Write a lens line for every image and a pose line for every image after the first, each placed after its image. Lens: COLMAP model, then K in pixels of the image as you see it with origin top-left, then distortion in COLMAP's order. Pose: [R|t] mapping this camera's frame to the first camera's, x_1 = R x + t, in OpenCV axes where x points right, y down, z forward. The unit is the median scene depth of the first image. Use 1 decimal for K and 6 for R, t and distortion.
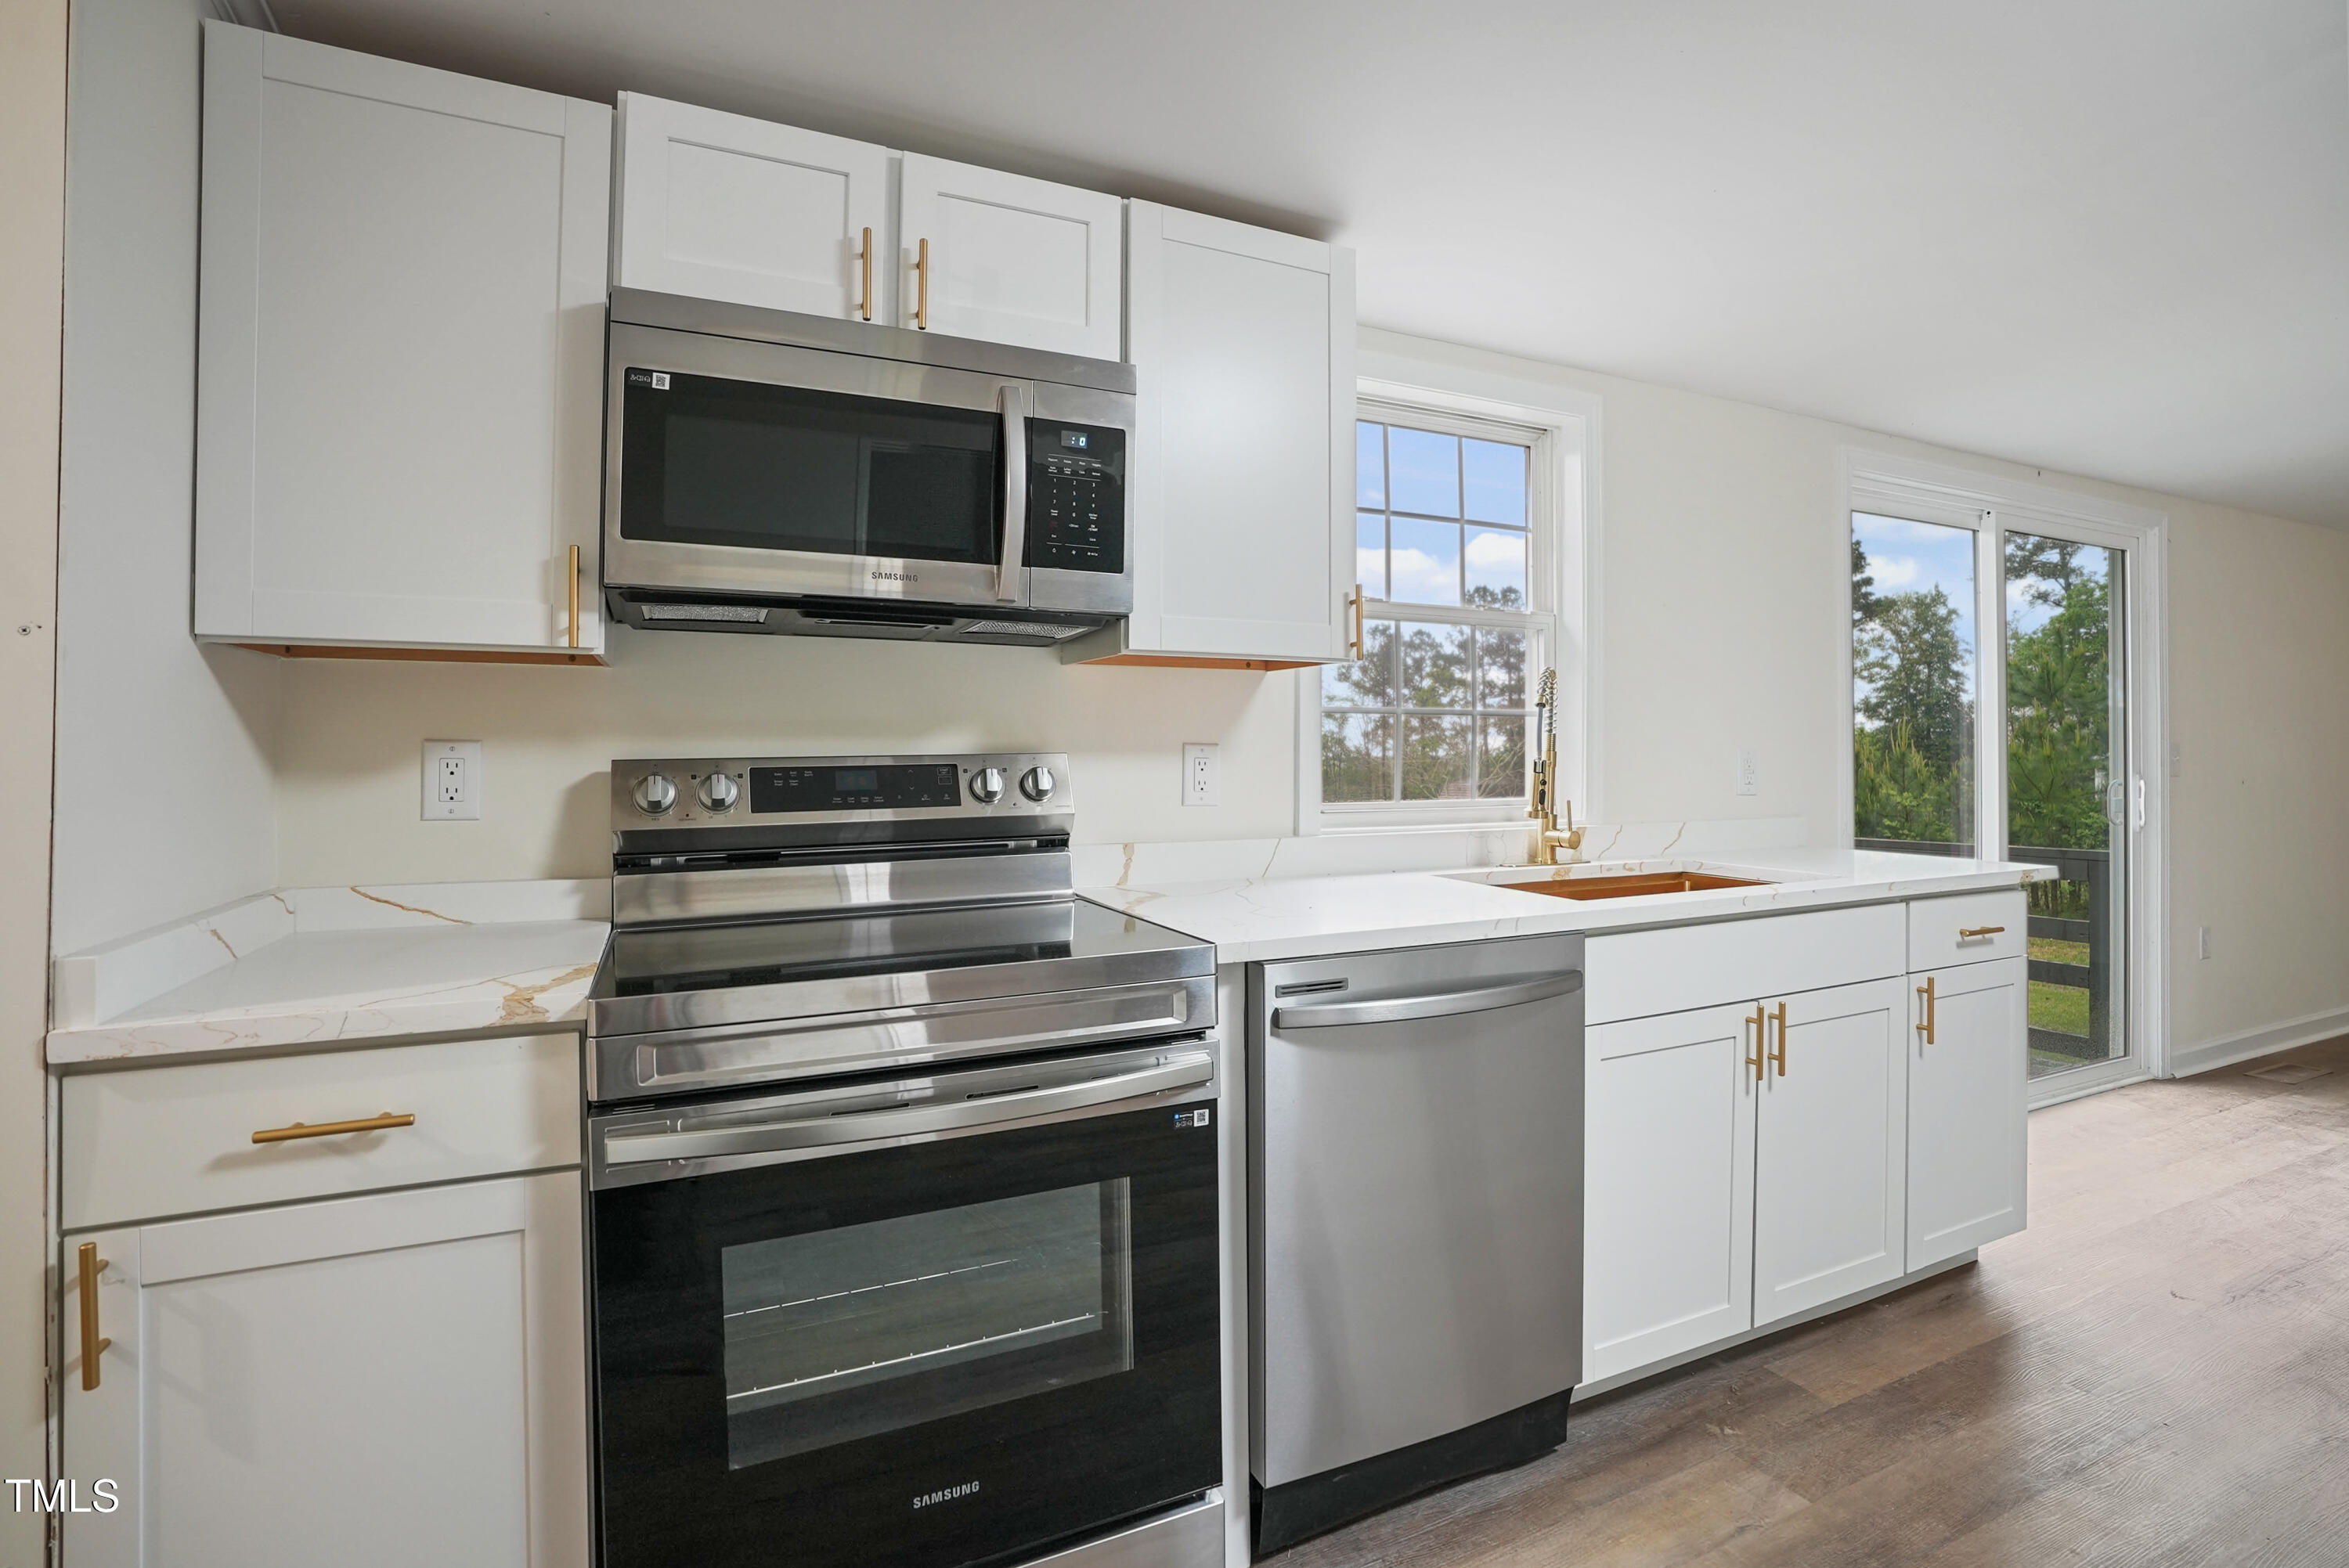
lens RADIAL K [[1094.3, 0, 1171.5], [0, 1094.3, 732.5], [0, 0, 1]] dist [-0.065679, 0.023489]
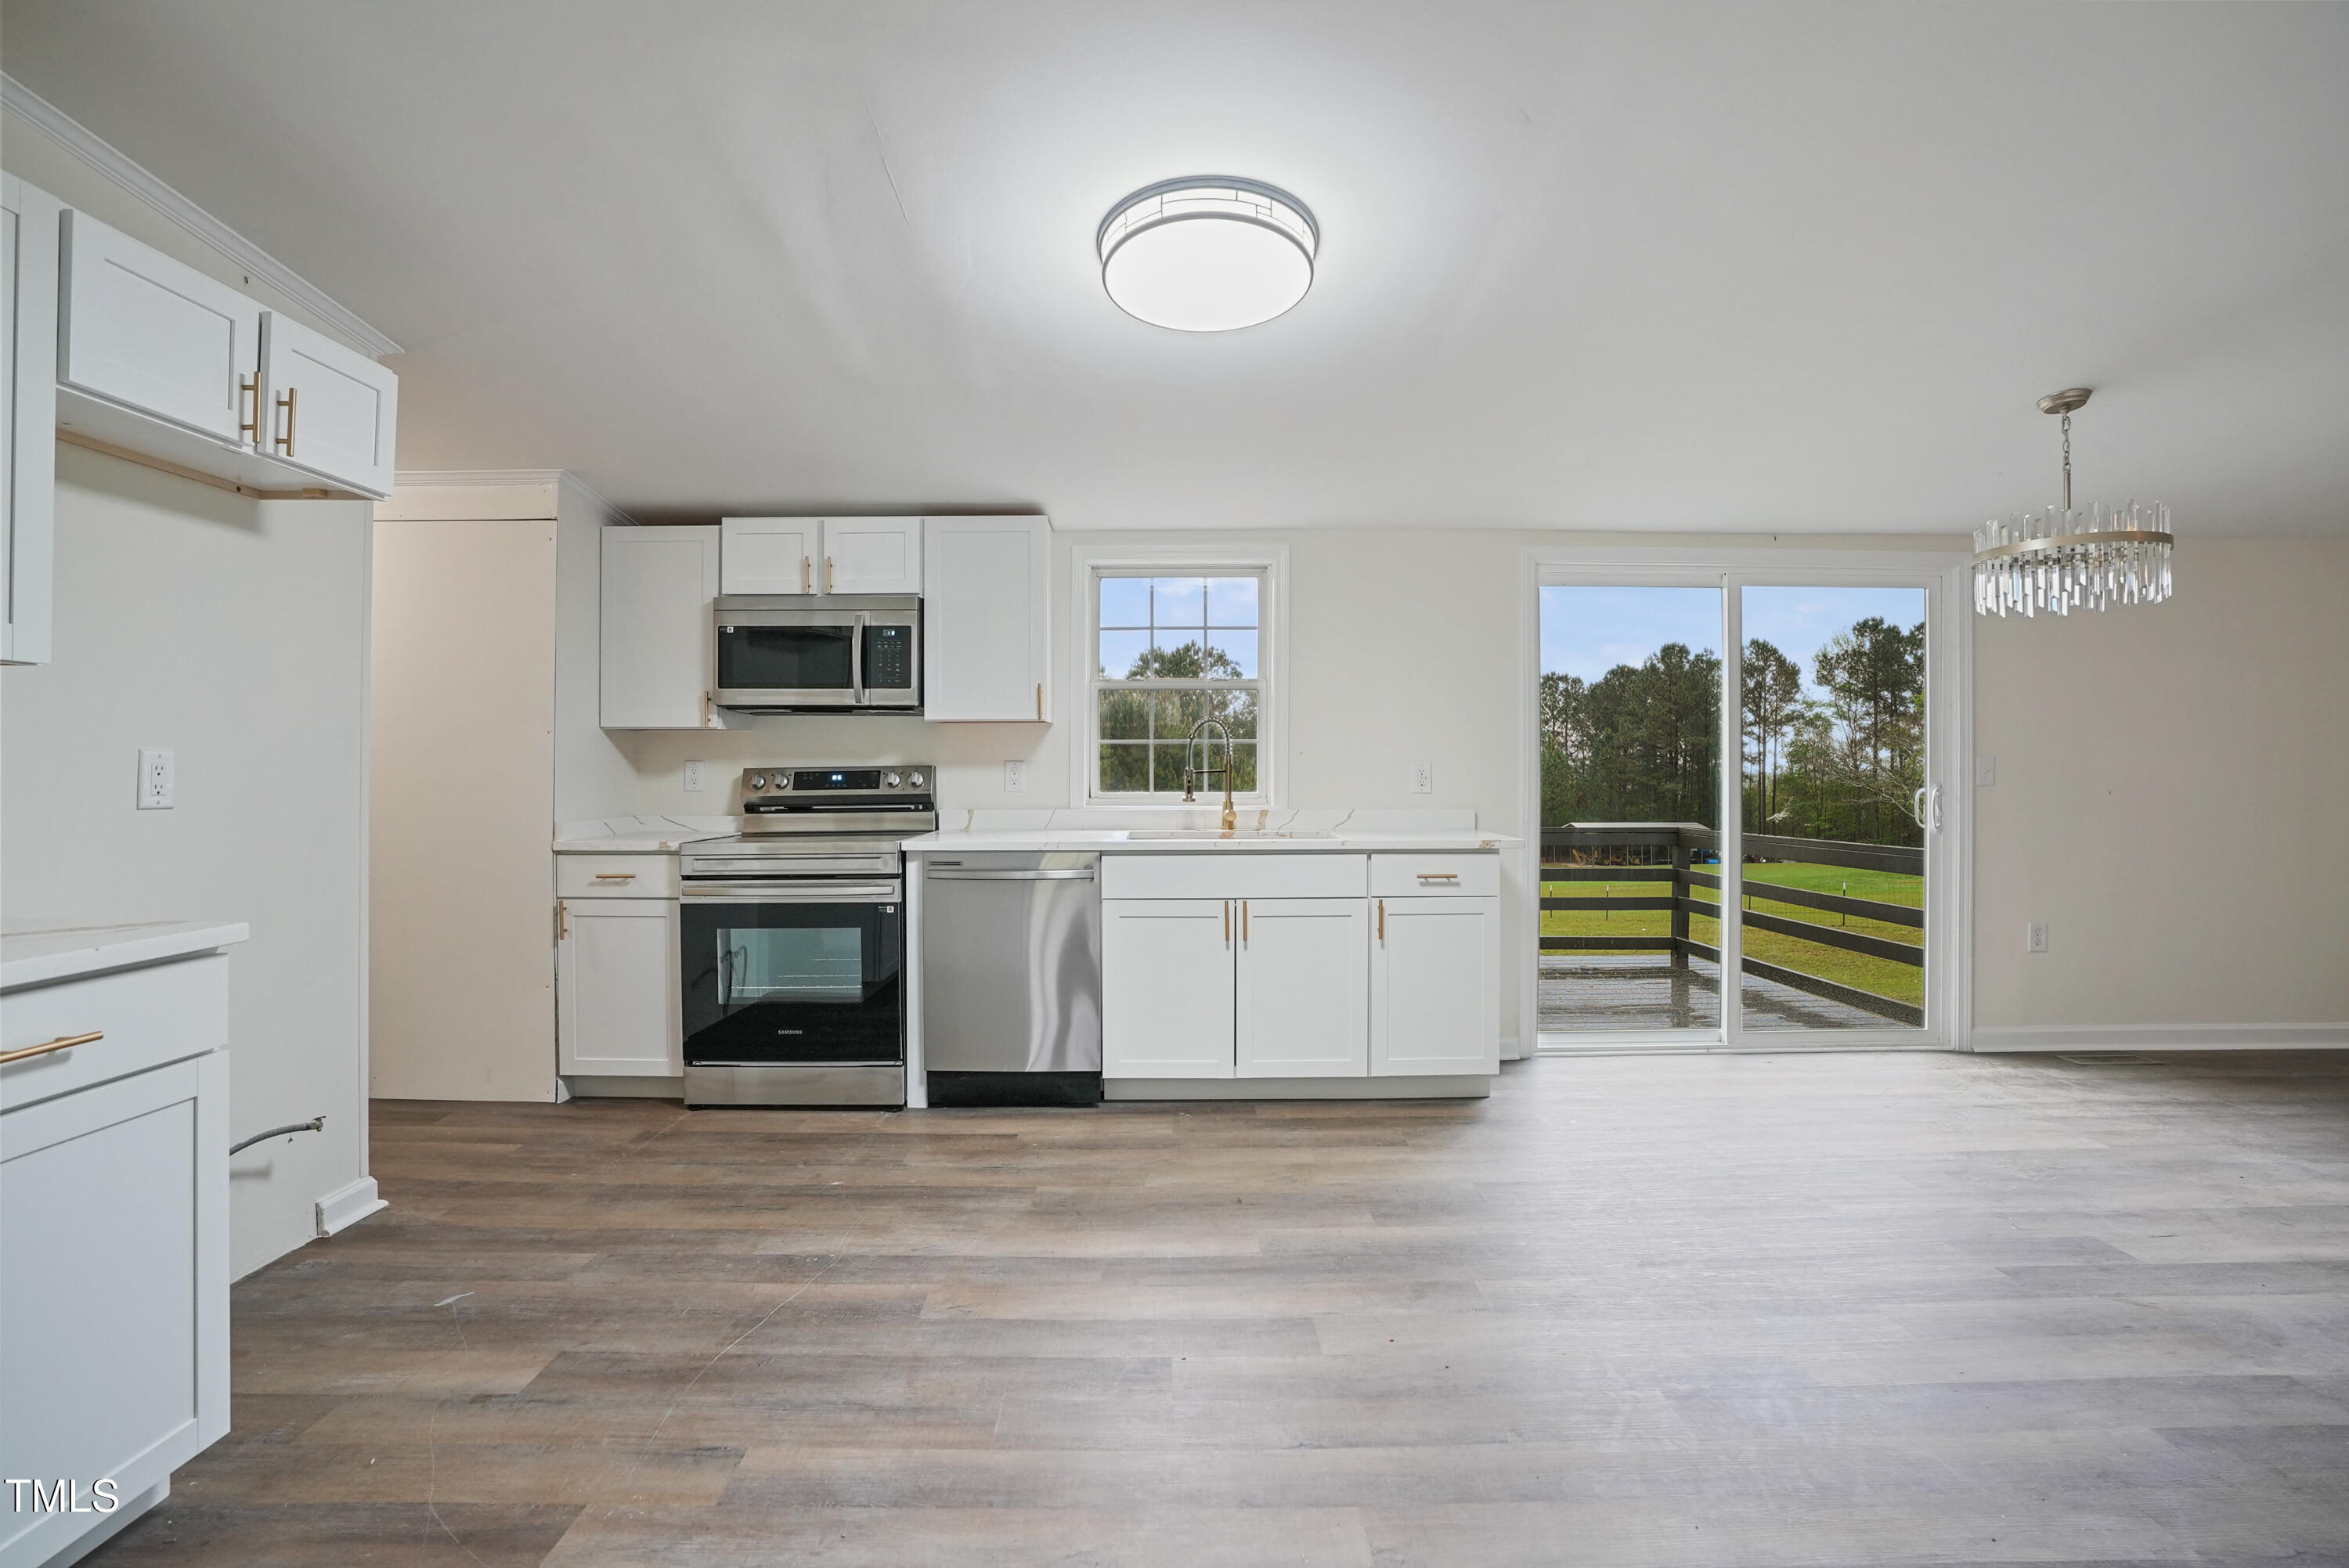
lens RADIAL K [[1094.3, 0, 1171.5], [0, 1094.3, 732.5], [0, 0, 1]] dist [-0.065679, 0.023489]
pose [[0.908741, -0.013856, -0.417131, 1.419412], [0.008910, 0.999865, -0.013801, -0.014236], [0.417266, 0.008824, 0.908741, -0.872758]]
